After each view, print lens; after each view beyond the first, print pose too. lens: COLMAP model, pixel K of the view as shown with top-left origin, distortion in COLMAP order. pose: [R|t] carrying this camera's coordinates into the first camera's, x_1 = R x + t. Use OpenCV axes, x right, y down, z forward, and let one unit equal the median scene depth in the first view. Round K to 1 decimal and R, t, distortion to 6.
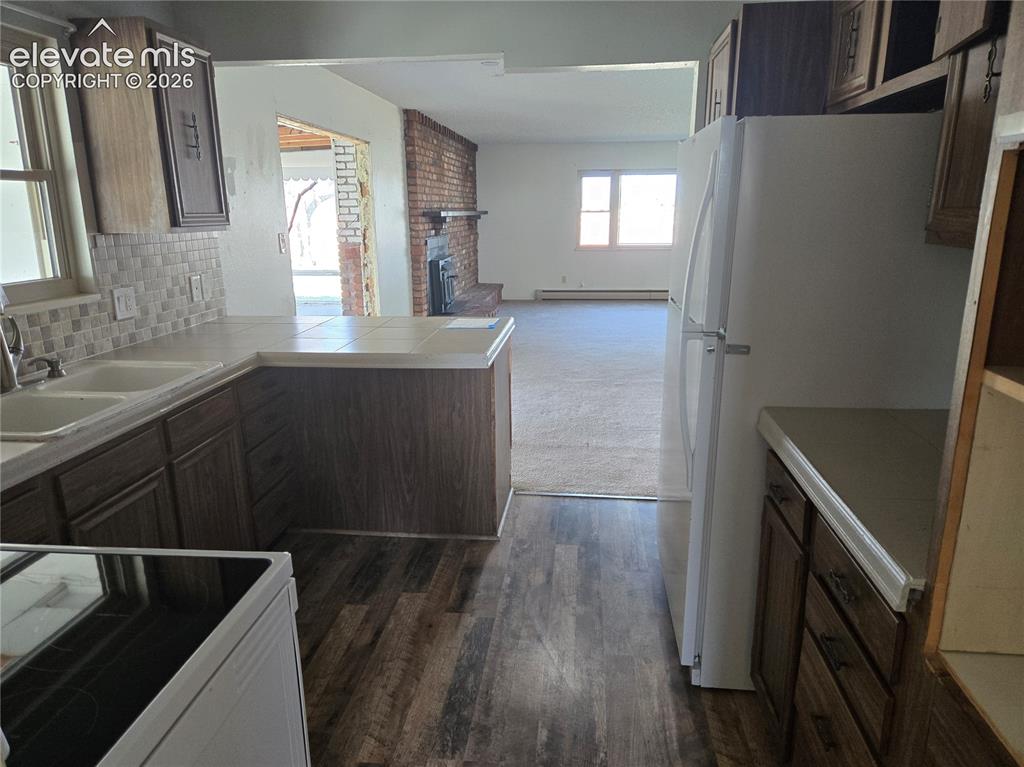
lens RADIAL K [[680.1, 0, 512.0], [0, 680.1, 383.5], [0, 0, 1]] dist [0.096194, -0.108590]
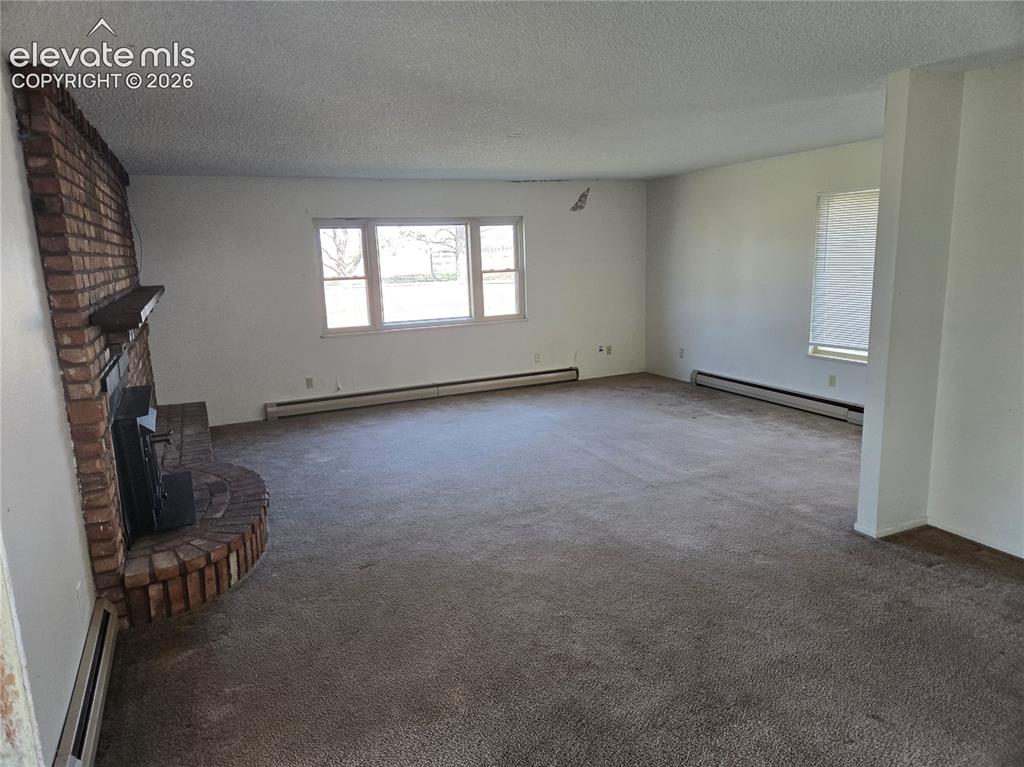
lens RADIAL K [[680.1, 0, 512.0], [0, 680.1, 383.5], [0, 0, 1]] dist [0.096194, -0.108590]
pose [[0.859093, -0.124143, 0.496536, -0.113716], [0.157213, 0.987244, -0.025177, -0.147587], [-0.487076, 0.099691, 0.867651, 0.479909]]
